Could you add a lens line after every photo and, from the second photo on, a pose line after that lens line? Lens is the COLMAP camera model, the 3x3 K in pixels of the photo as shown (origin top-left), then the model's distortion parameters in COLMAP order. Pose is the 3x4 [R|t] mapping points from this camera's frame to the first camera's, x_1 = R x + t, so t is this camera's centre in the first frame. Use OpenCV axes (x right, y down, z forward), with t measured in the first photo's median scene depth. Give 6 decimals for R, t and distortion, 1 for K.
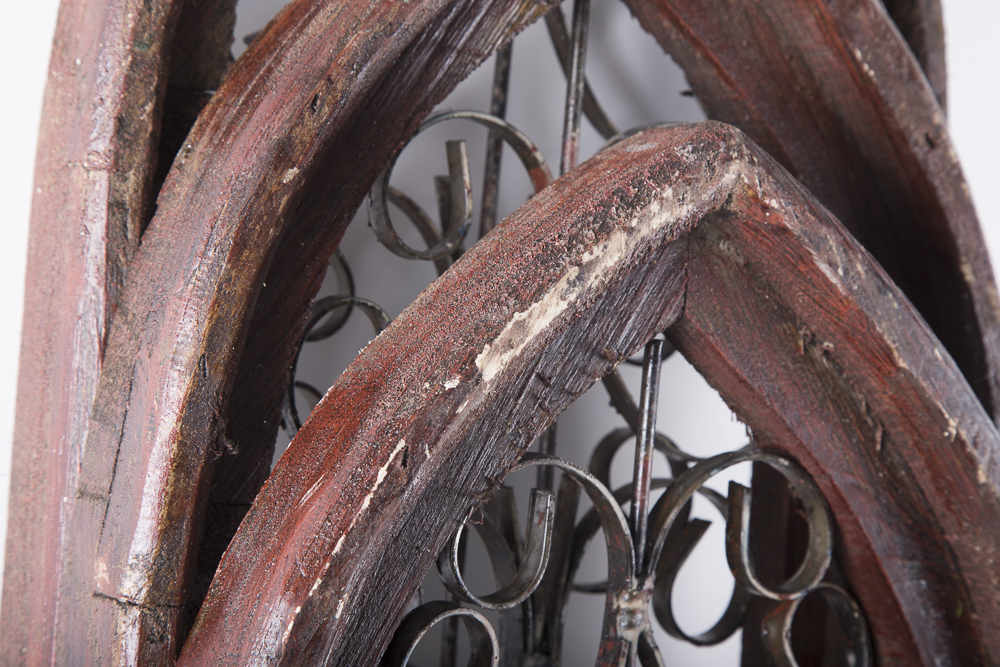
lens RADIAL K [[2491.5, 0, 498.8], [0, 2491.5, 330.7], [0, 0, 1]] dist [0.343292, 0.000000]
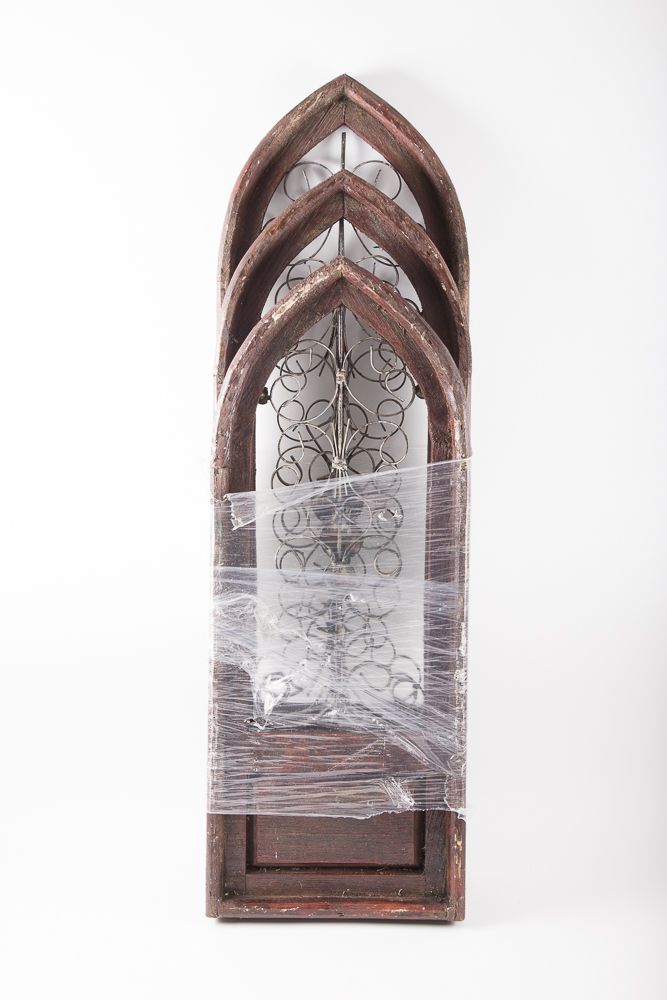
lens RADIAL K [[1452.7, 0, 336.3], [0, 1452.7, 502.7], [0, 0, 1]] dist [0.196514, 0.000000]
pose [[0.845511, -0.018774, -0.533627, 1.425217], [0.052786, 0.997425, 0.048545, 0.217196], [0.531342, -0.069213, 0.844325, -1.126291]]
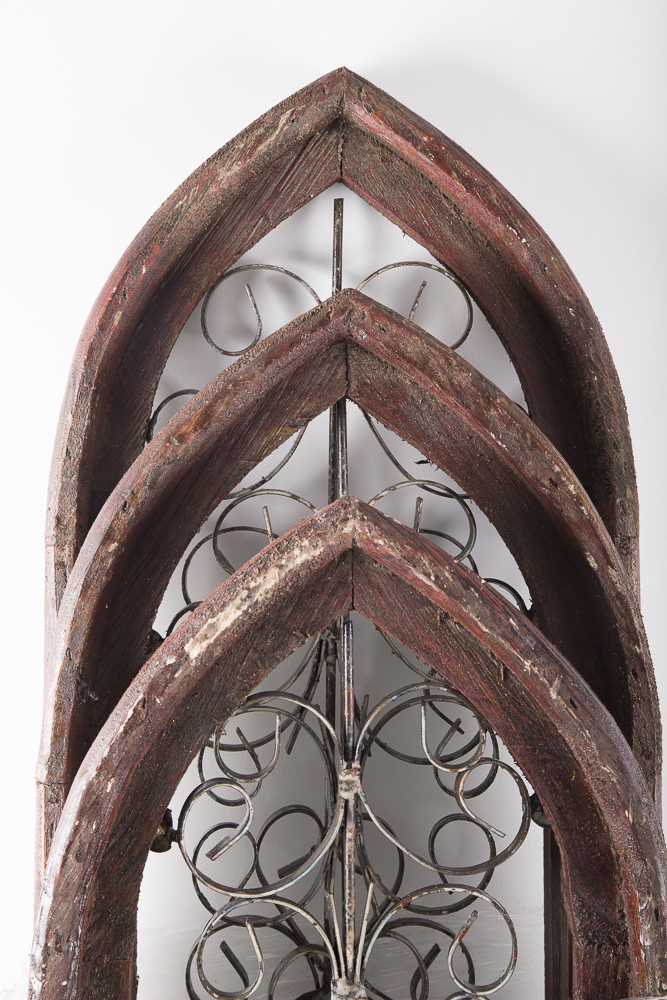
lens RADIAL K [[2022.1, 0, 335.2], [0, 2022.1, 497.6], [0, 0, 1]] dist [0.309759, 0.000000]
pose [[0.878126, -0.065533, -0.473920, 0.766233], [0.067330, 0.997643, -0.013195, -0.067437], [0.473668, -0.020322, 0.880469, -0.235558]]
